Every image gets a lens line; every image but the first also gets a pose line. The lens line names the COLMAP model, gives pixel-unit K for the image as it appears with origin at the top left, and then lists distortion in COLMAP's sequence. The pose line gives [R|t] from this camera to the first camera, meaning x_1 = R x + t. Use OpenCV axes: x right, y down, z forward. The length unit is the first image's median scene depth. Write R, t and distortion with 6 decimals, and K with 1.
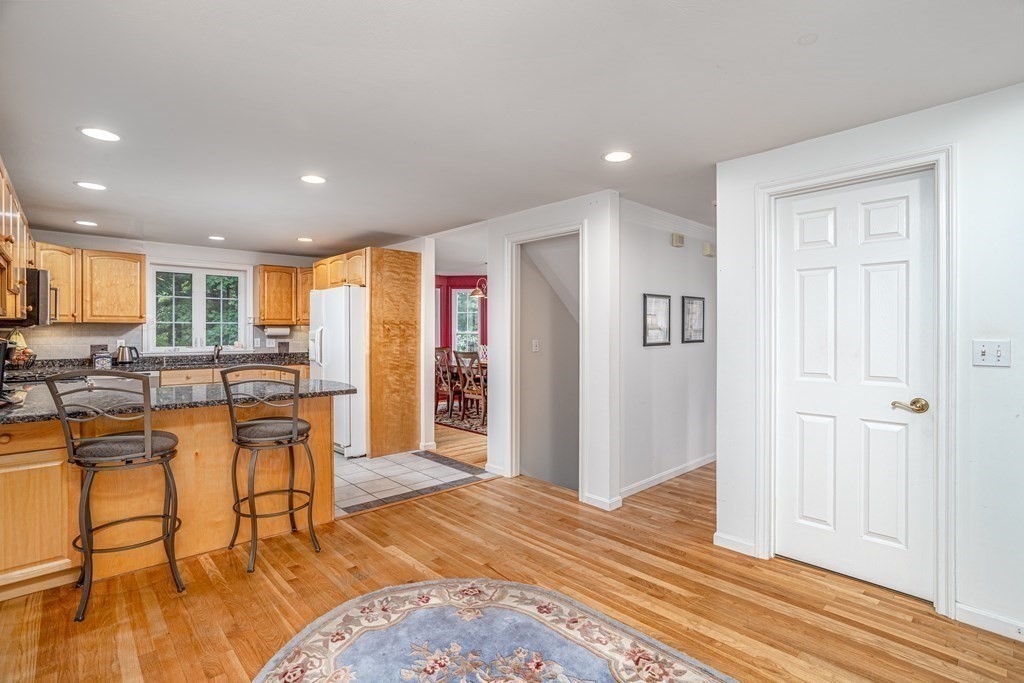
lens RADIAL K [[495.3, 0, 506.4], [0, 495.3, 333.6], [0, 0, 1]] dist [-0.040784, 0.024869]
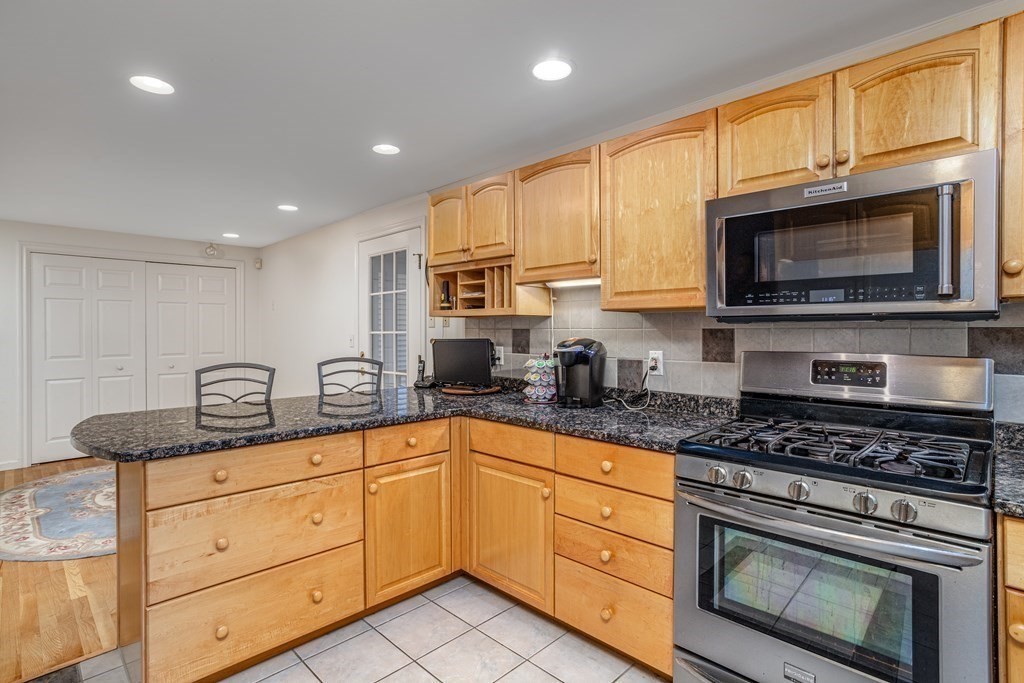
lens RADIAL K [[495.3, 0, 506.4], [0, 495.3, 333.6], [0, 0, 1]] dist [-0.040784, 0.024869]
pose [[-0.998378, 0.003165, -0.056837, -0.486933], [0.002571, 0.999941, 0.010516, -0.005435], [0.056867, 0.010353, -0.998328, 0.995447]]
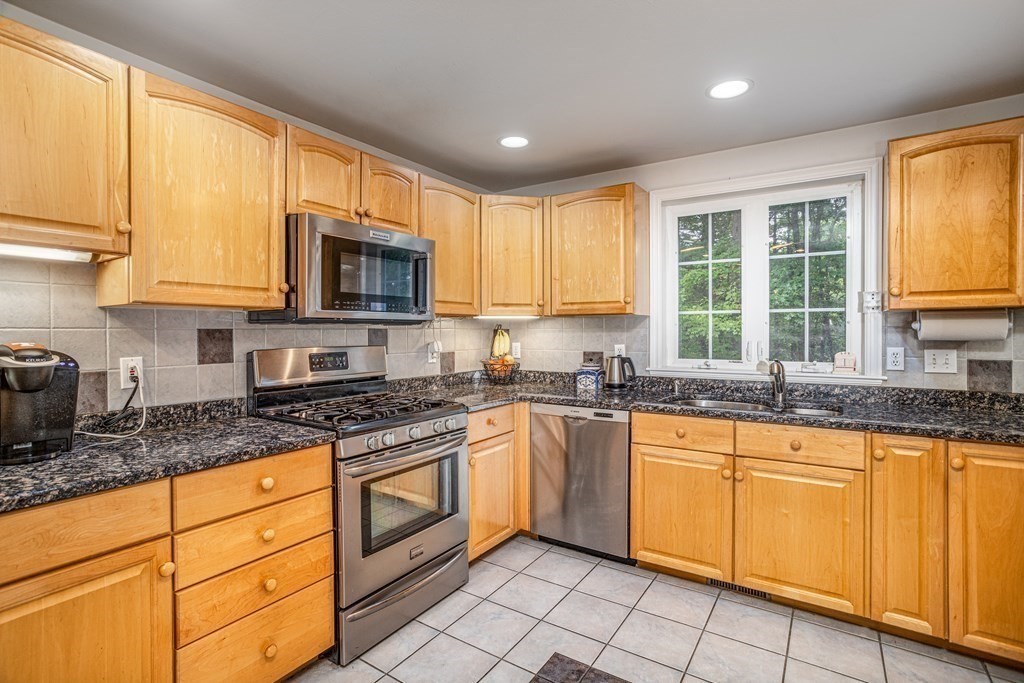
lens RADIAL K [[495.3, 0, 506.4], [0, 495.3, 333.6], [0, 0, 1]] dist [-0.040784, 0.024869]
pose [[0.240985, 0.005644, -0.970512, -0.255729], [-0.000345, 0.999984, 0.005730, -0.003423], [0.970529, -0.001046, 0.240983, 0.736211]]
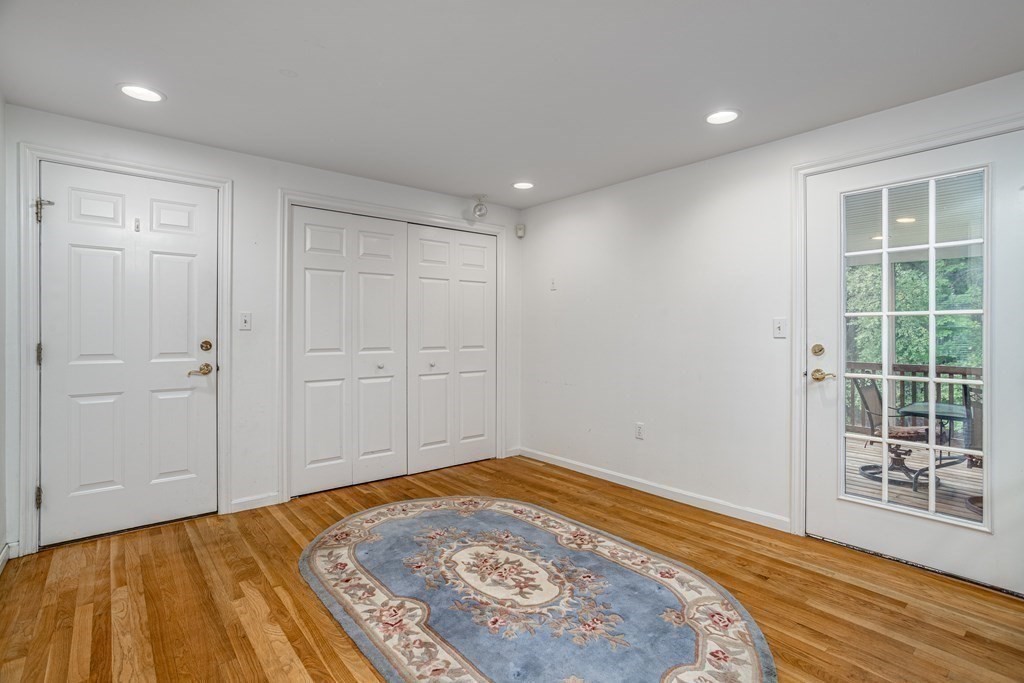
lens RADIAL K [[495.3, 0, 506.4], [0, 495.3, 333.6], [0, 0, 1]] dist [-0.040784, 0.024869]
pose [[-0.998425, -0.005291, 0.055857, -0.004768], [-0.004898, 0.999962, 0.007168, 0.017430], [-0.055893, 0.006883, -0.998413, 0.698222]]
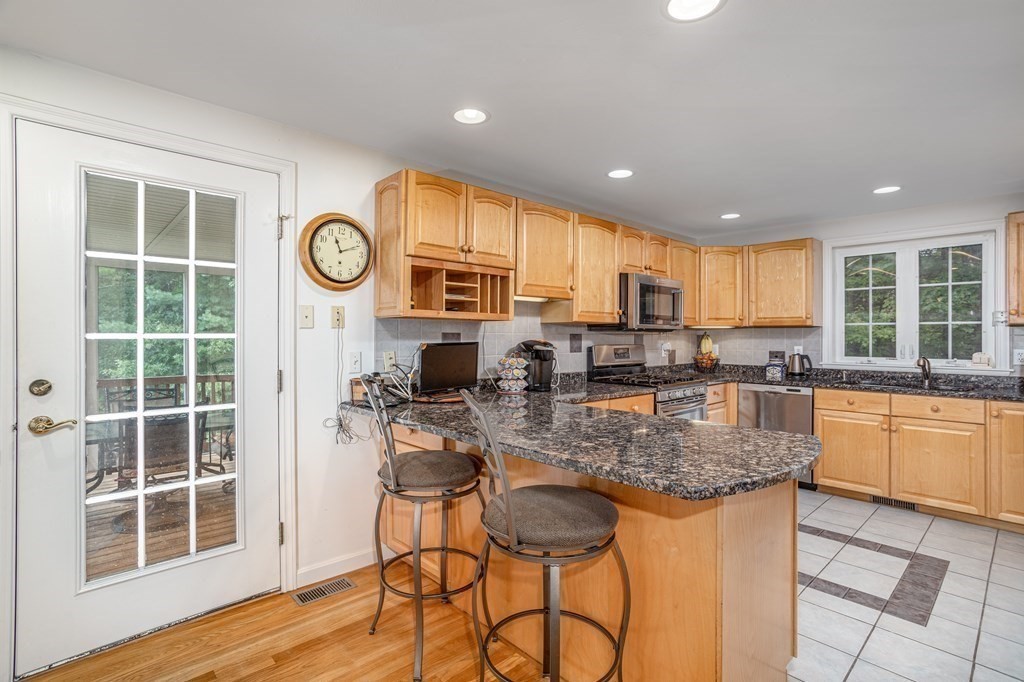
lens RADIAL K [[495.3, 0, 506.4], [0, 495.3, 333.1], [0, 0, 1]] dist [-0.040784, 0.024869]
pose [[0.008262, -0.005899, -0.999948, 0.040215], [-0.006331, 0.999962, -0.005951, -0.001226], [0.999946, 0.006380, 0.008224, 0.501242]]
